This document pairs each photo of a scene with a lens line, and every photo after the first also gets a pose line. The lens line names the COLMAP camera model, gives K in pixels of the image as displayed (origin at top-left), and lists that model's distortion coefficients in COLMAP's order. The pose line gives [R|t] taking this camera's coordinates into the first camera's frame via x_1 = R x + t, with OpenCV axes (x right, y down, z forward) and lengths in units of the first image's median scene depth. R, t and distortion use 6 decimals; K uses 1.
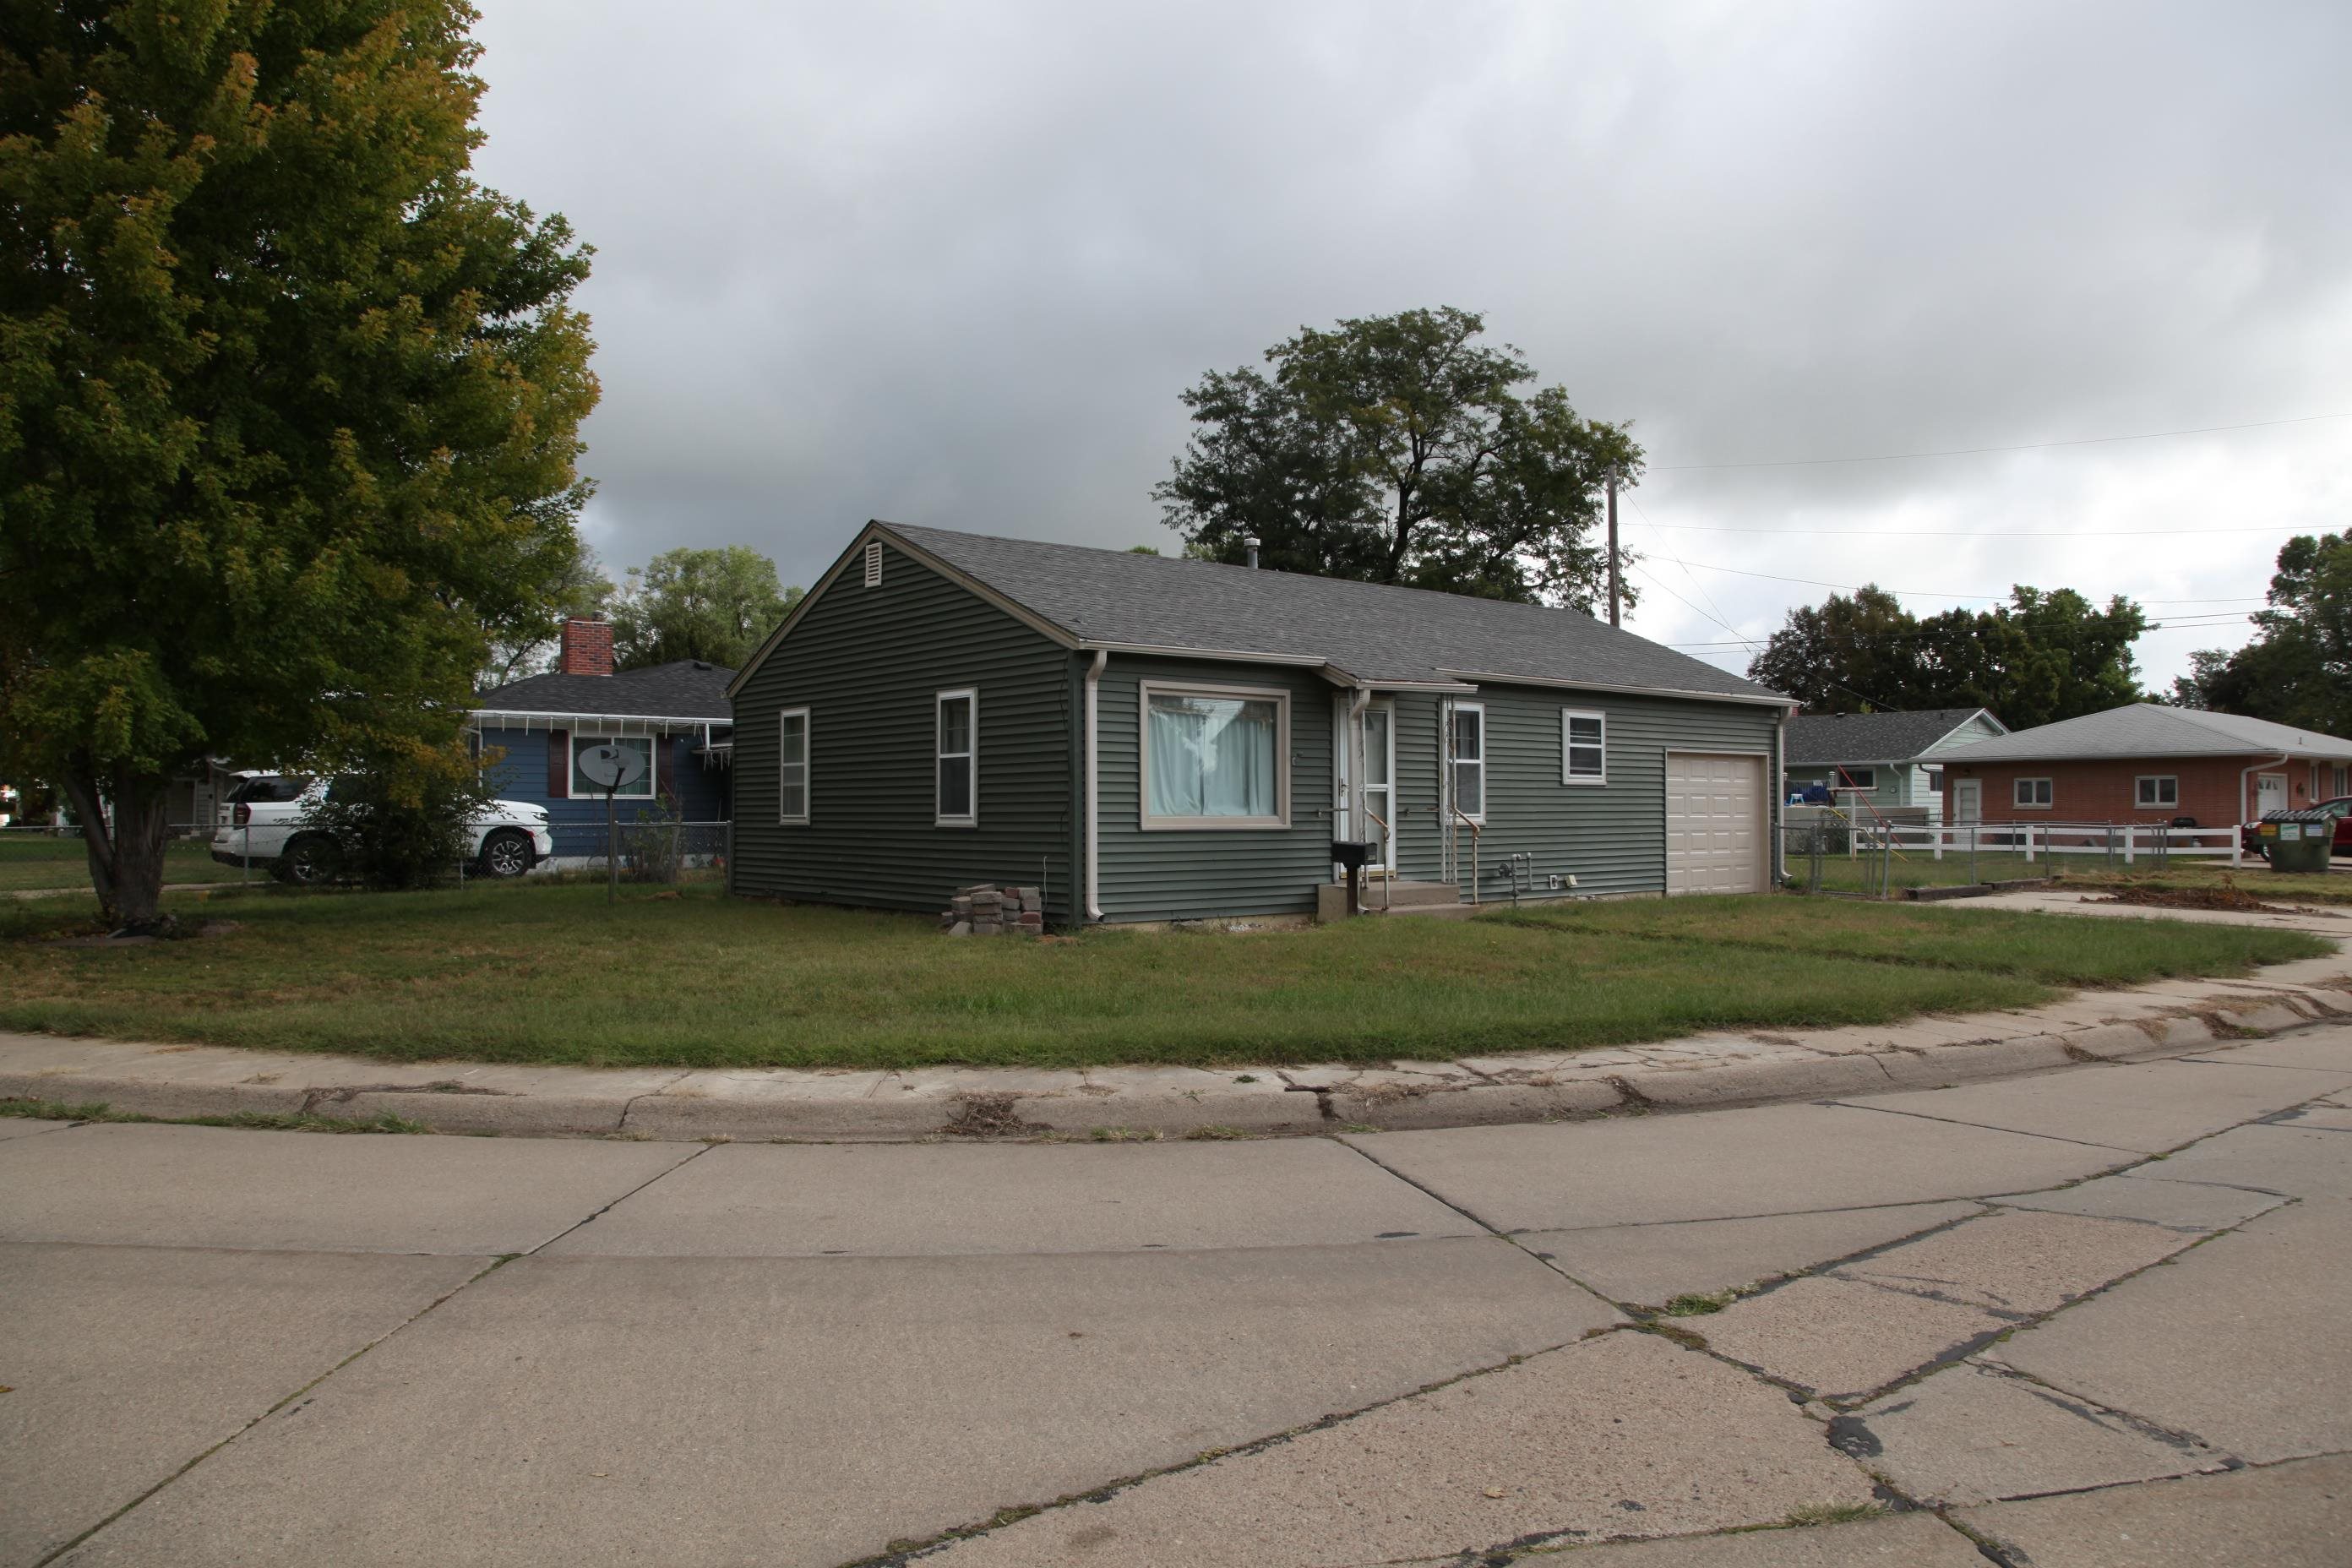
lens RADIAL K [[1660.4, 0, 1149.7], [0, 1660.4, 790.7], [0, 0, 1]] dist [-0.160930, 0.092103]
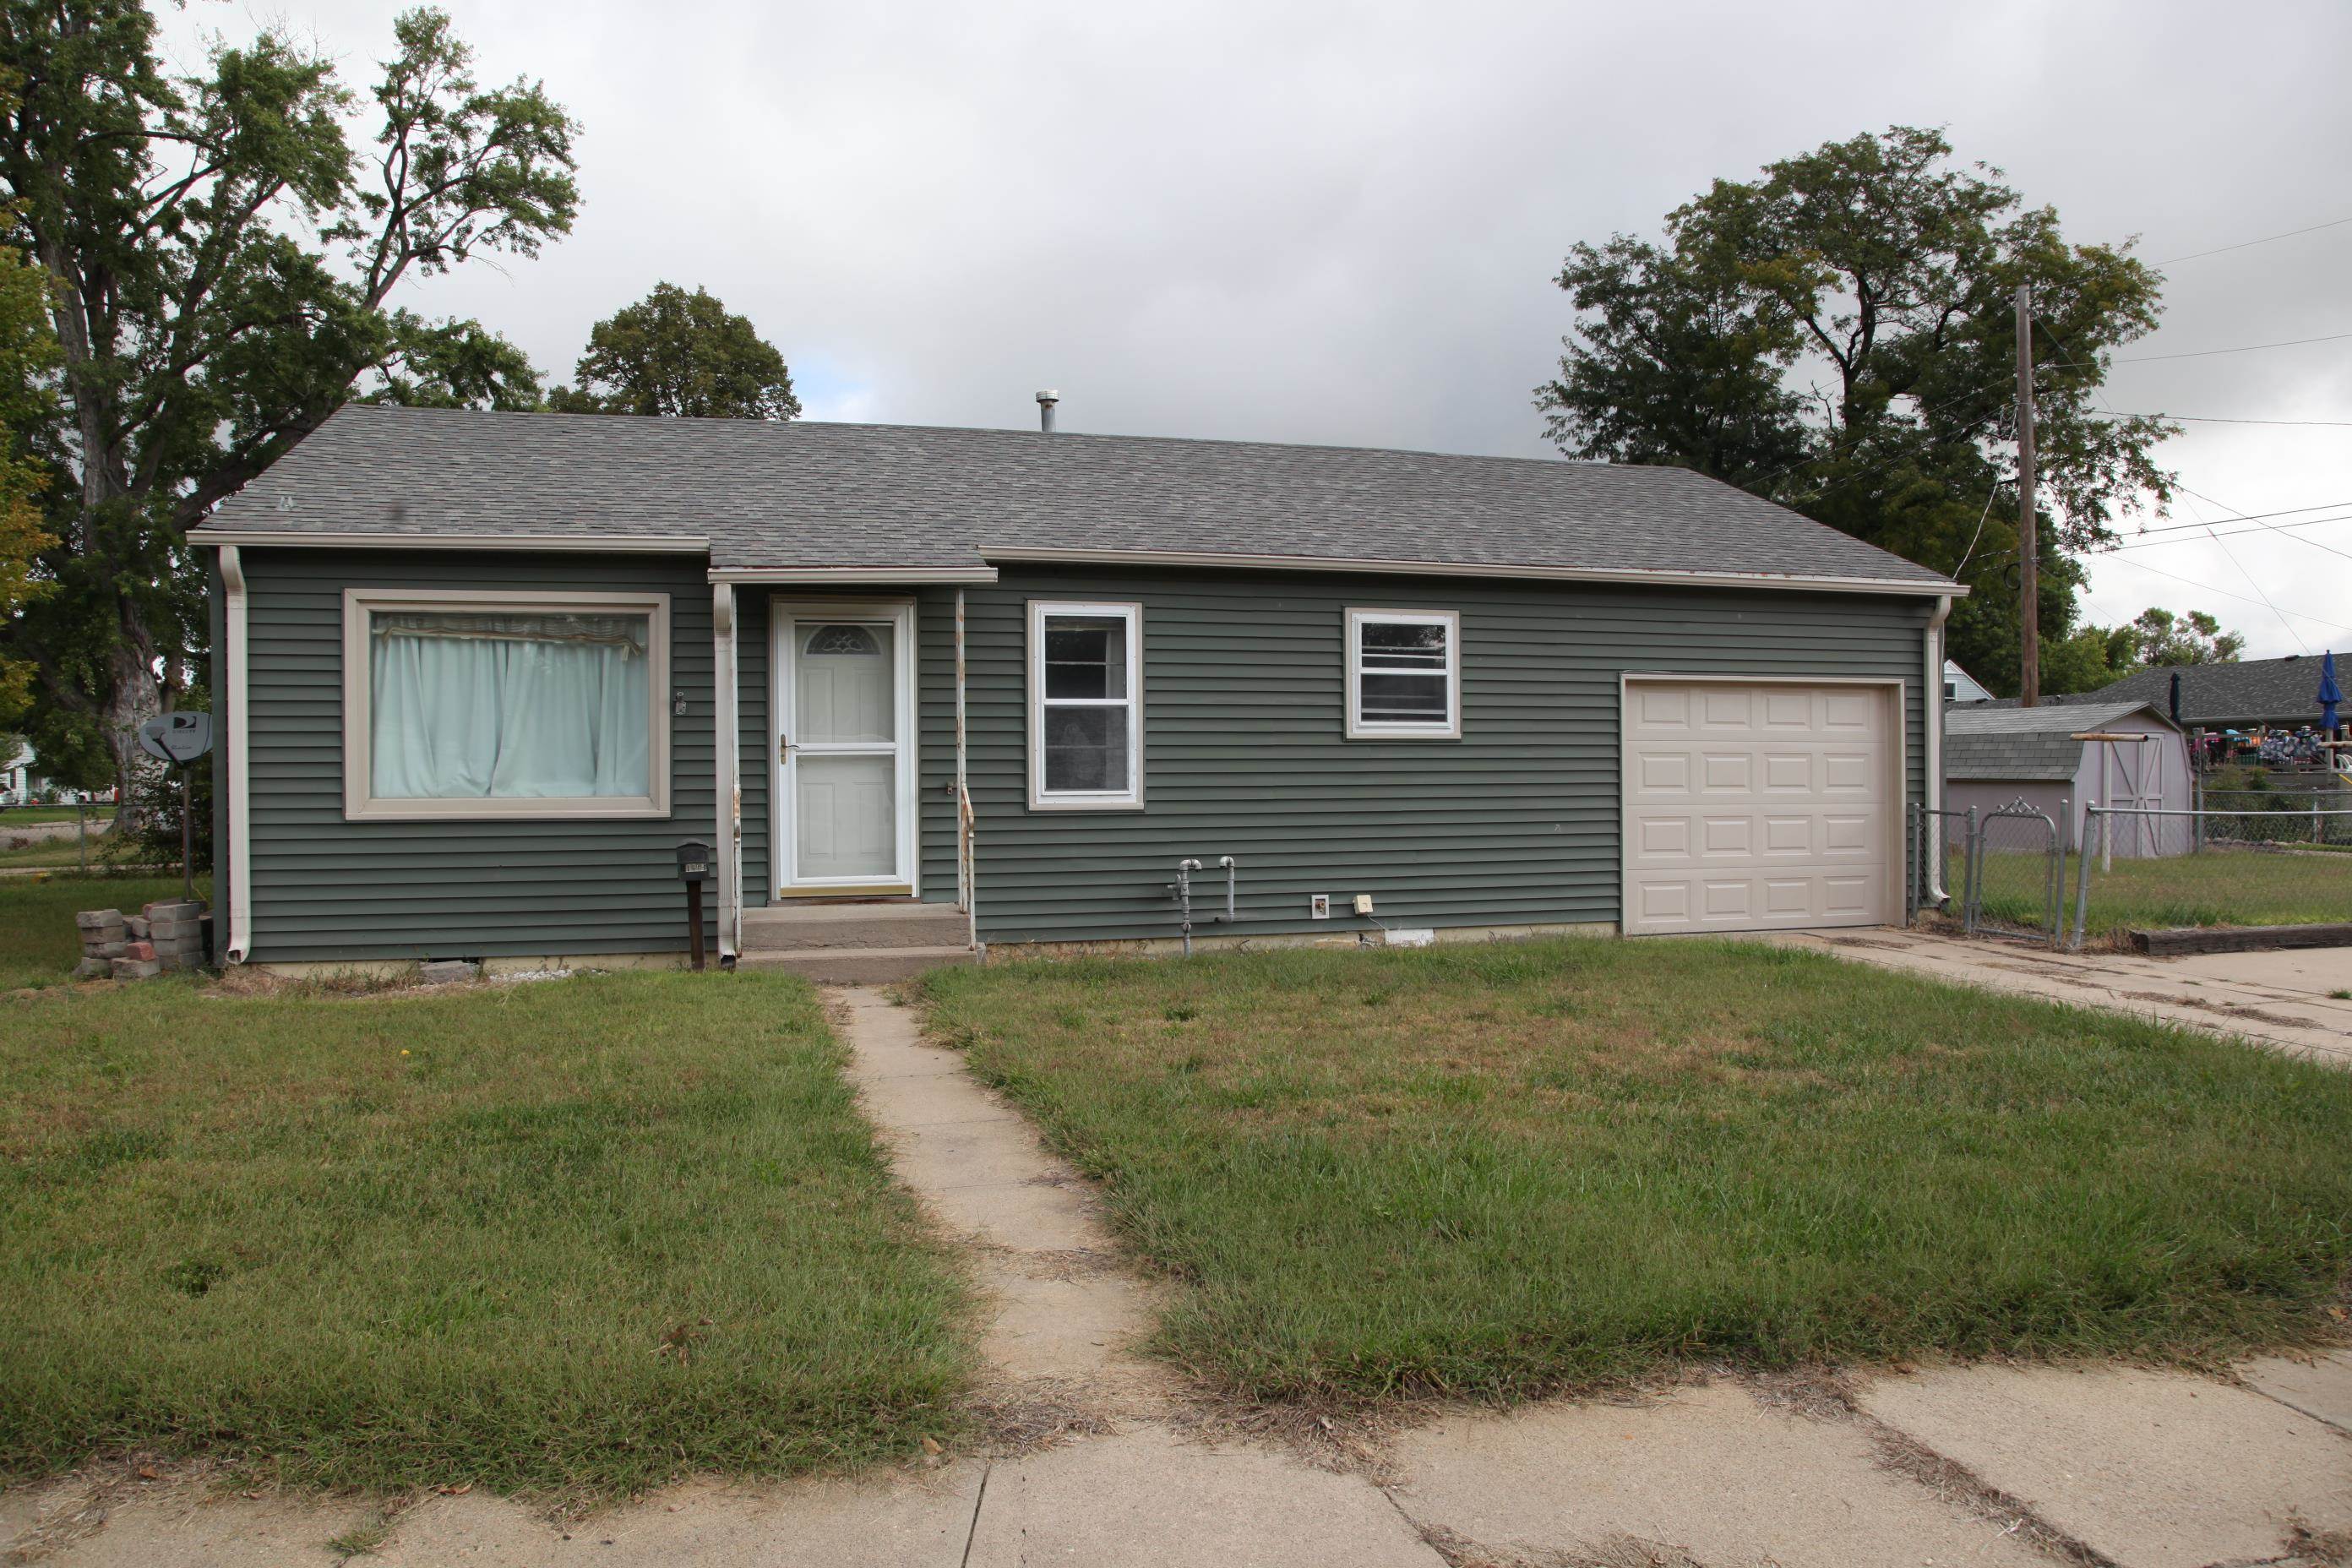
lens RADIAL K [[1660.4, 0, 1149.7], [0, 1660.4, 790.7], [0, 0, 1]] dist [-0.160930, 0.092103]
pose [[0.909562, -0.004795, -0.415542, 0.172454], [0.011258, 0.999851, 0.013103, 0.002437], [0.415417, -0.016596, 0.909480, 0.175654]]
